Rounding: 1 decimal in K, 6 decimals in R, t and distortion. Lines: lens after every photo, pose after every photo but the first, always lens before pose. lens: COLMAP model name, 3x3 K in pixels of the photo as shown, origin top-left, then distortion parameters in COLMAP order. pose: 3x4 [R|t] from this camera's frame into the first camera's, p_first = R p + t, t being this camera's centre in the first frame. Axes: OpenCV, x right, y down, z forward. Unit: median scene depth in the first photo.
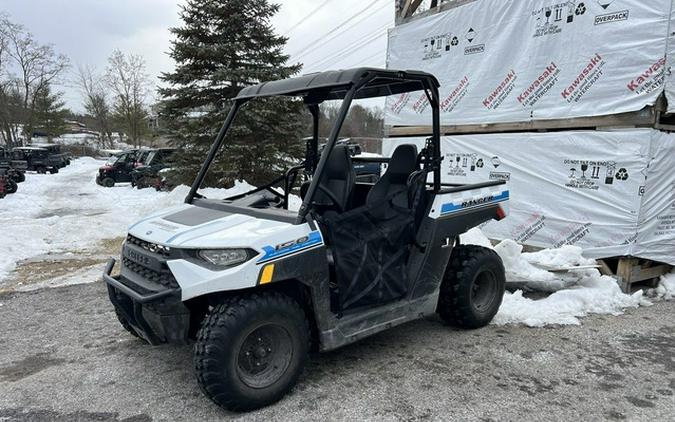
lens RADIAL K [[509.3, 0, 335.8], [0, 509.3, 258.9], [0, 0, 1]] dist [0.041833, -0.043799]
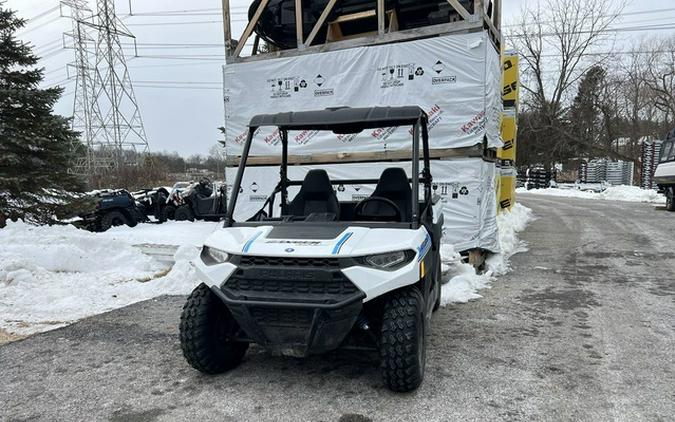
lens RADIAL K [[509.3, 0, 335.8], [0, 509.3, 258.9], [0, 0, 1]] dist [0.041833, -0.043799]
pose [[0.823993, -0.102480, 0.557256, -0.552227], [0.138155, 0.990162, -0.022193, 0.002056], [-0.549499, 0.095274, 0.830044, 0.057456]]
